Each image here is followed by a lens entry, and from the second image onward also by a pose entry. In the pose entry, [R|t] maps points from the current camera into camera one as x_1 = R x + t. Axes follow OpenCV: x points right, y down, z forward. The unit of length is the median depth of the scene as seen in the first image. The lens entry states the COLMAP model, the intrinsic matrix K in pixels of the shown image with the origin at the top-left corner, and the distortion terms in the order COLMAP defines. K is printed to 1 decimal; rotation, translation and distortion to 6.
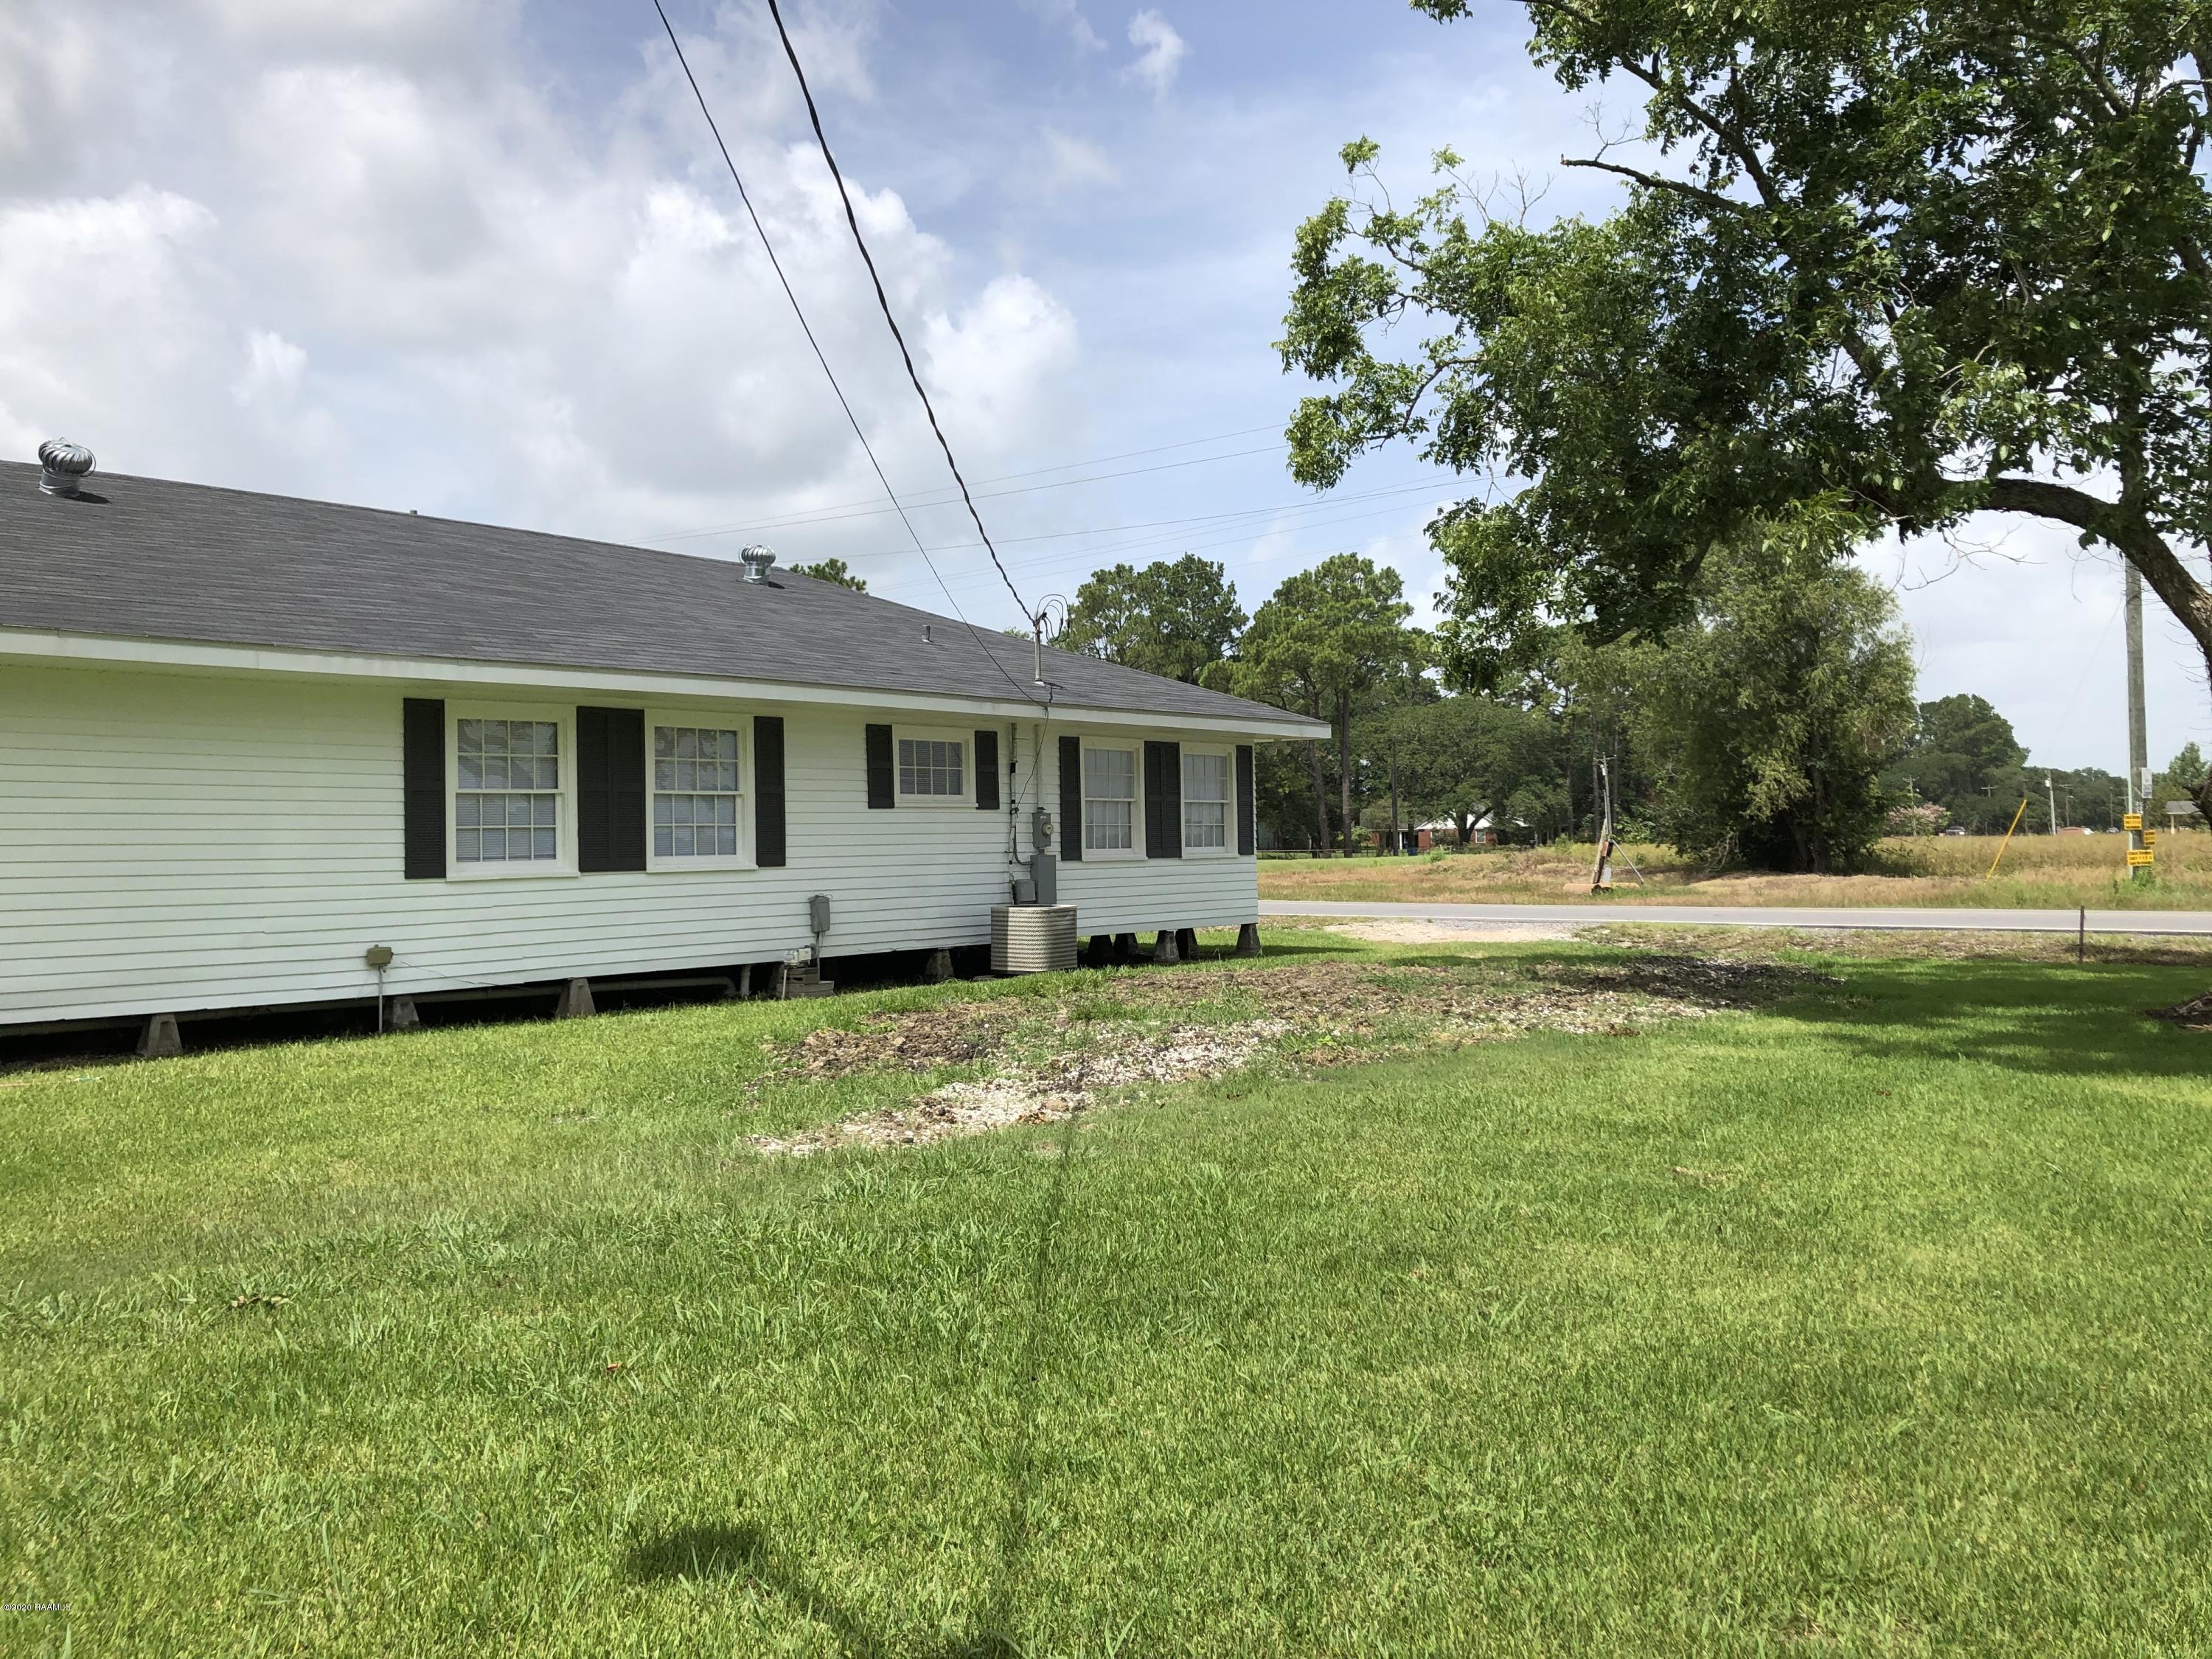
lens RADIAL K [[1900.9, 0, 1180.9], [0, 1900.9, 827.9], [0, 0, 1]] dist [0.071880, -0.093231]
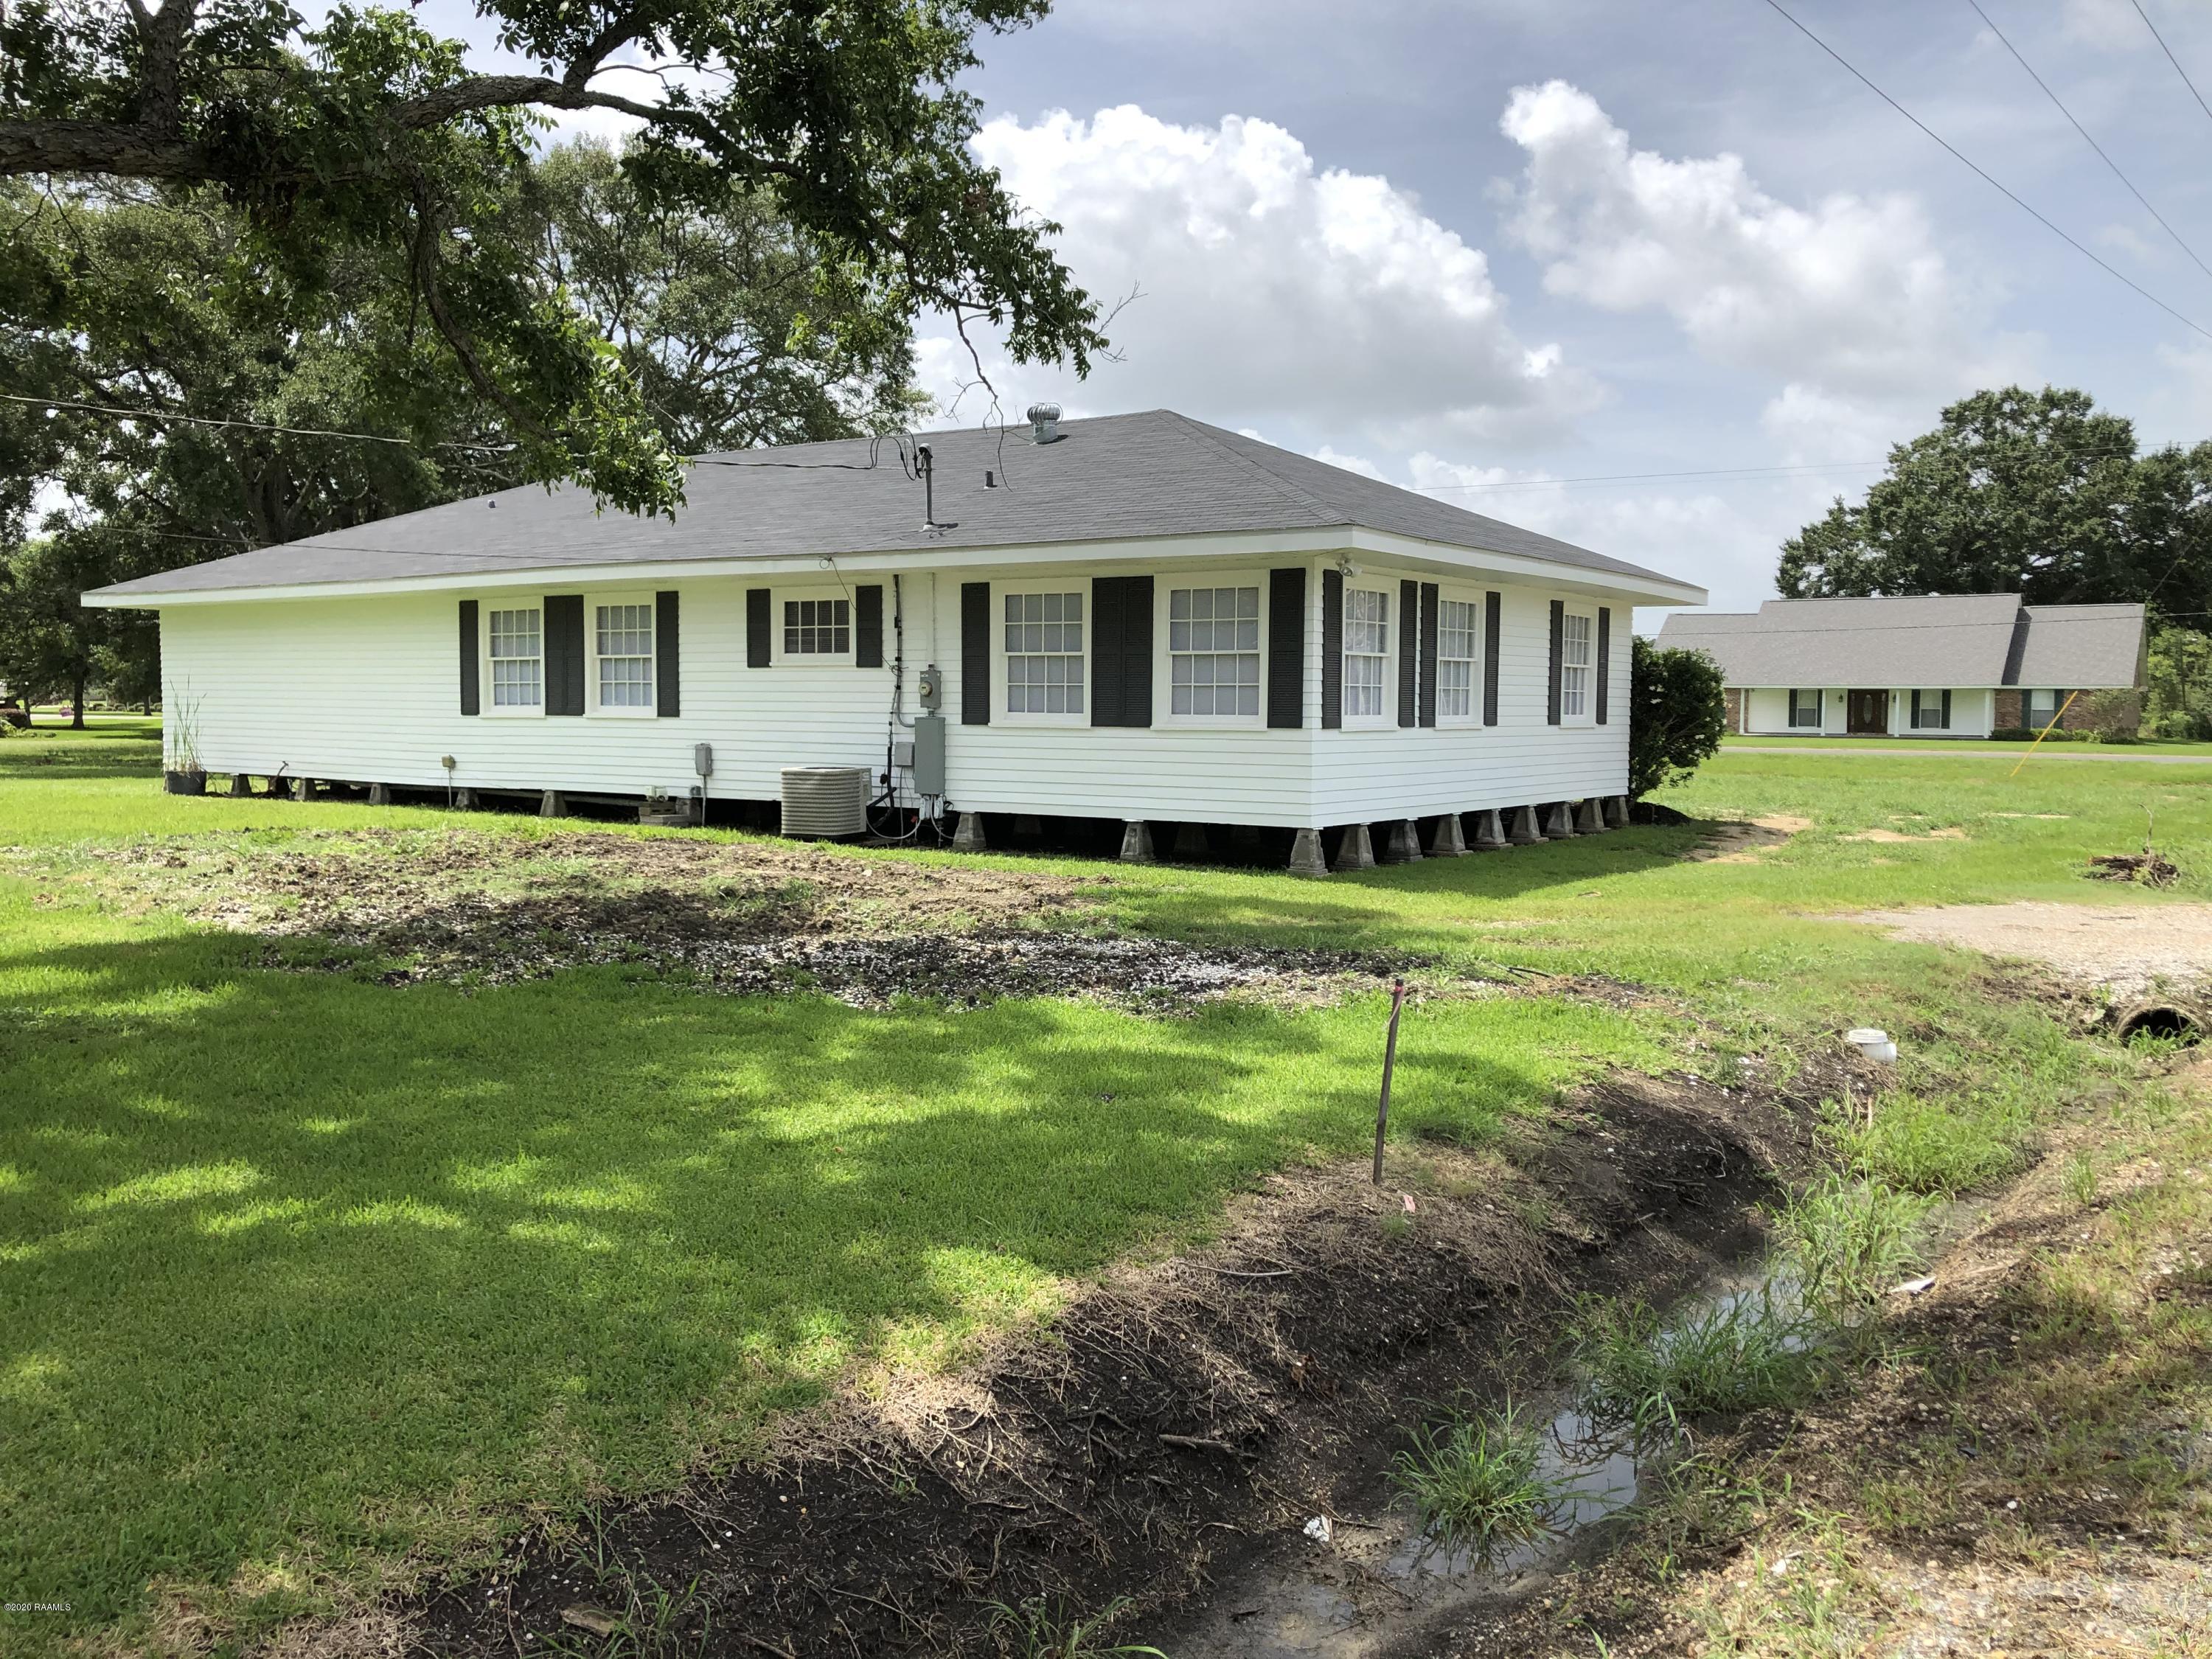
lens RADIAL K [[1900.9, 0, 1180.9], [0, 1900.9, 827.9], [0, 0, 1]] dist [0.071880, -0.093231]
pose [[0.038018, 0.074559, -0.996492, 0.866787], [-0.007881, 0.997204, 0.074312, -0.001670], [0.999246, 0.005028, 0.038500, 1.104604]]
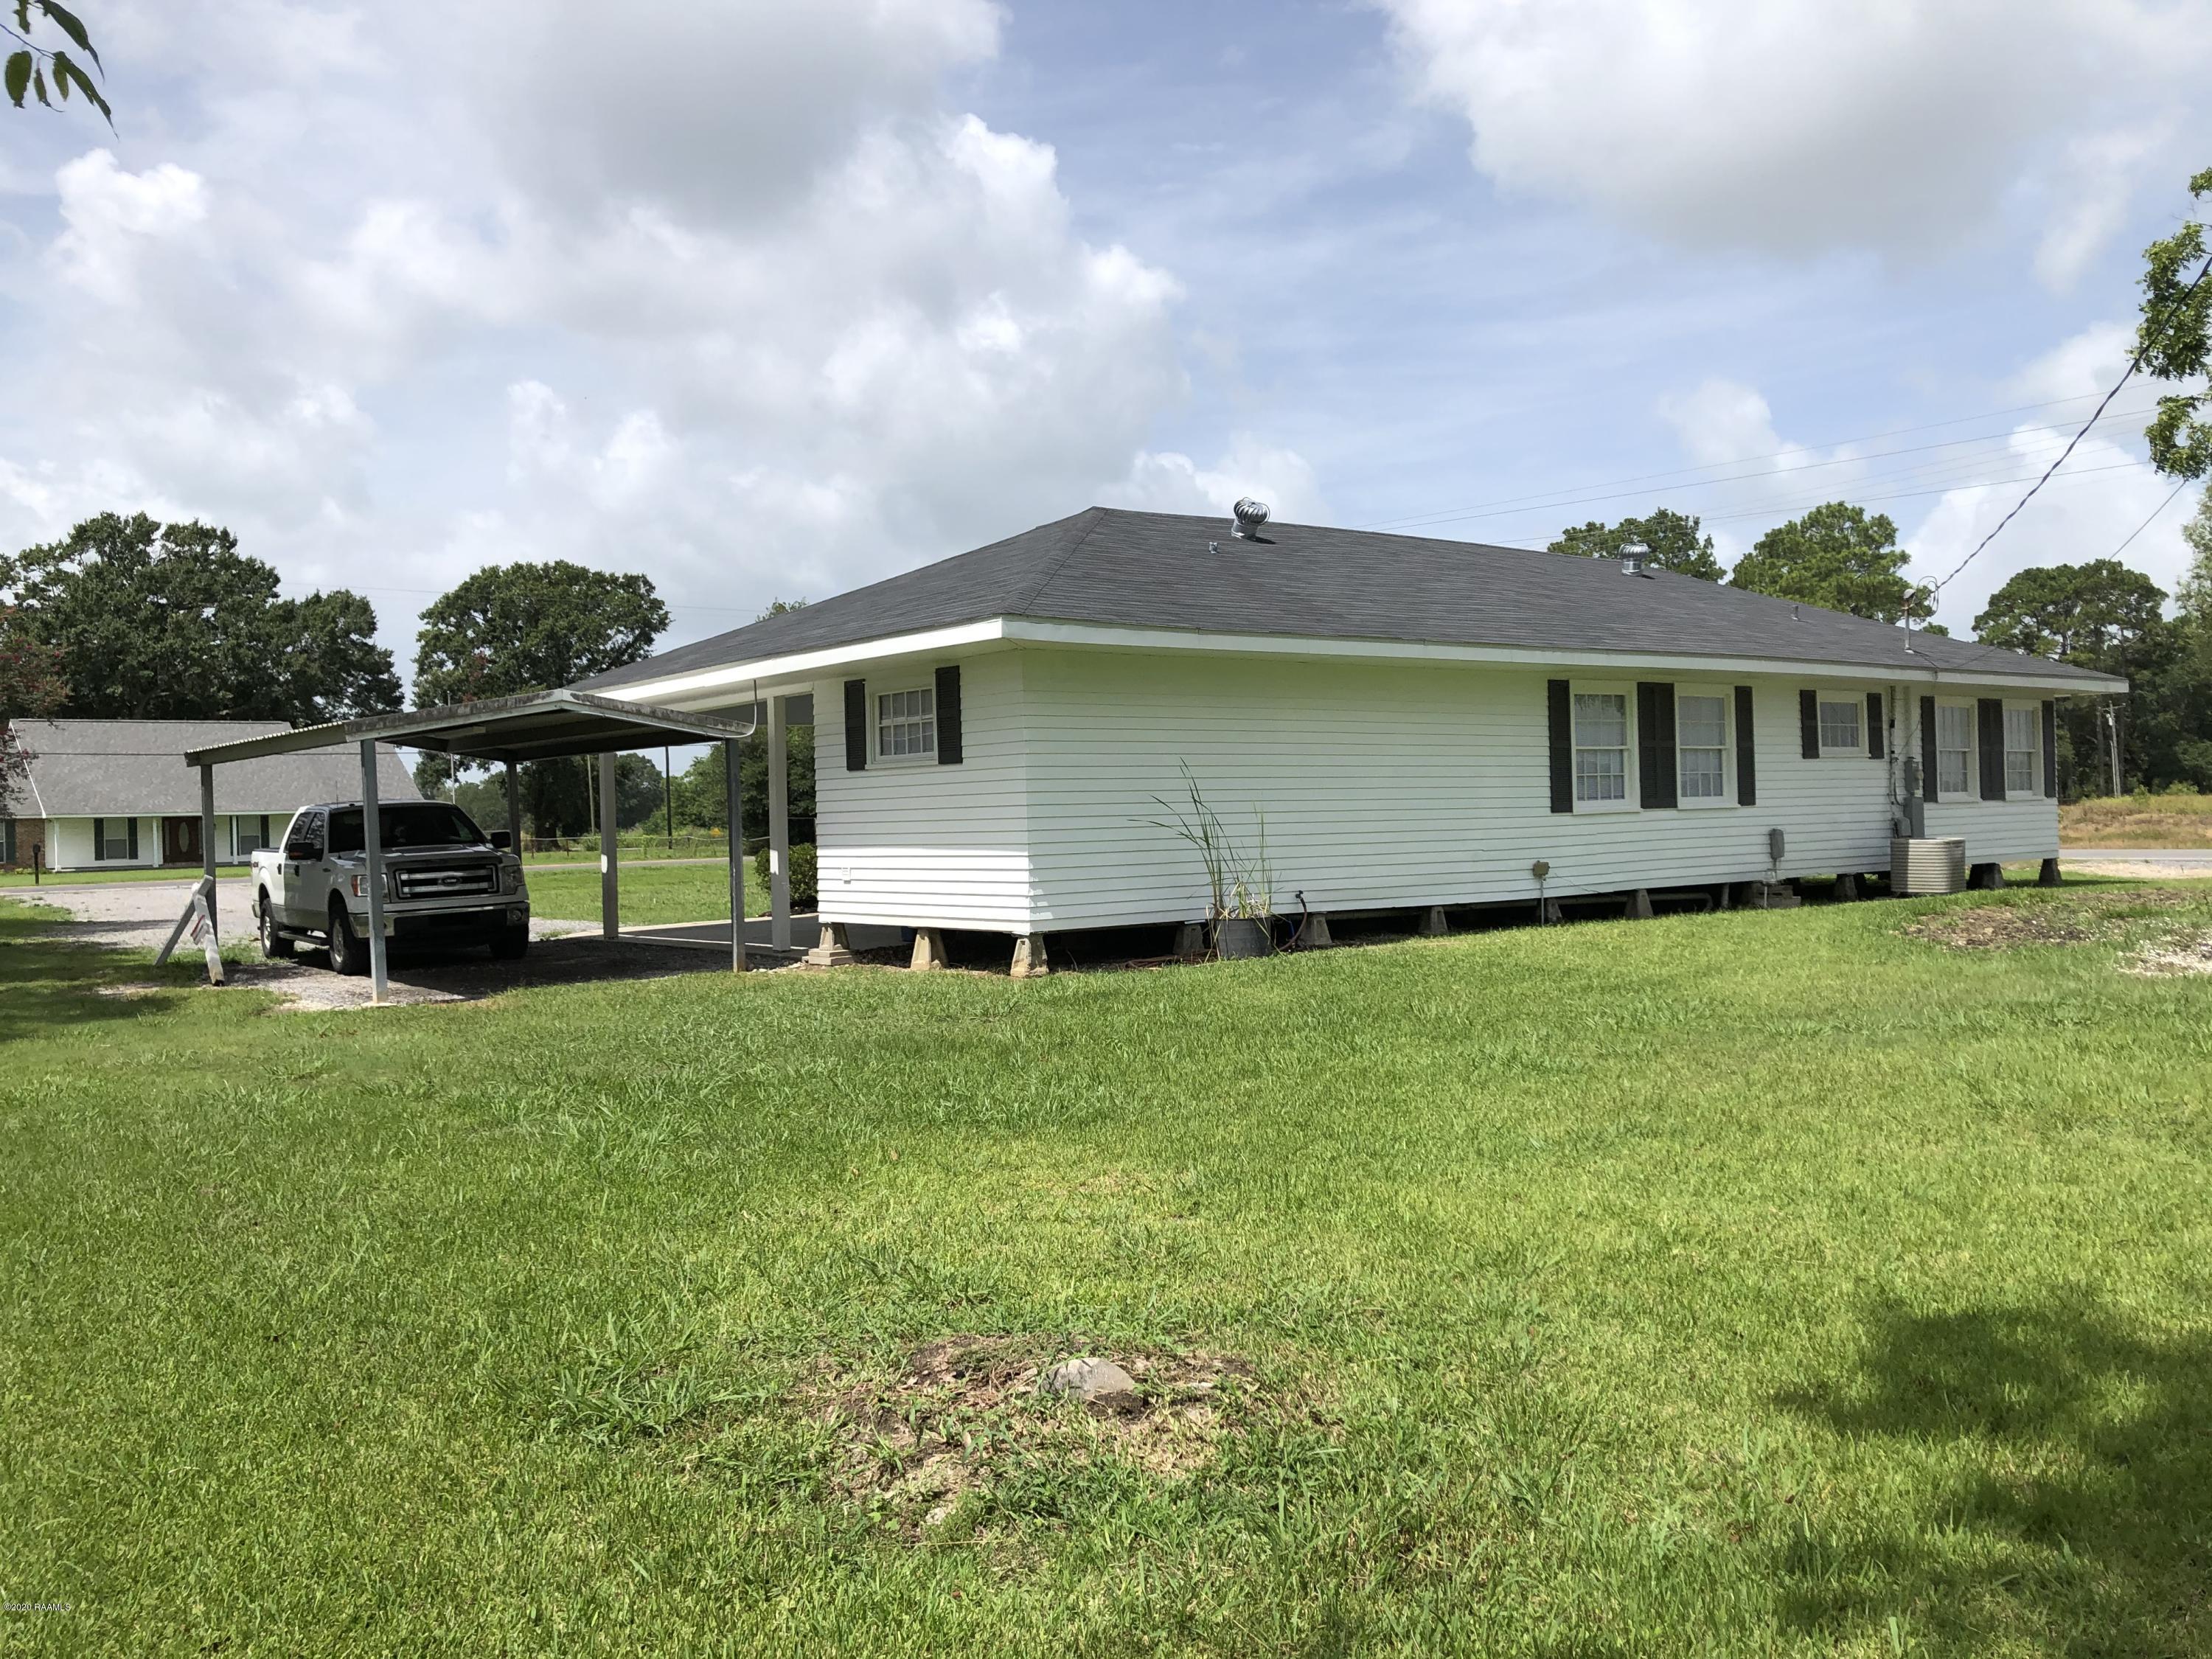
lens RADIAL K [[1900.9, 0, 1180.9], [0, 1900.9, 827.9], [0, 0, 1]] dist [0.071880, -0.093231]
pose [[0.978294, -0.002514, -0.207206, -0.275963], [0.006876, 0.999770, 0.020337, 0.006114], [0.207107, -0.021320, 0.978086, -0.267063]]
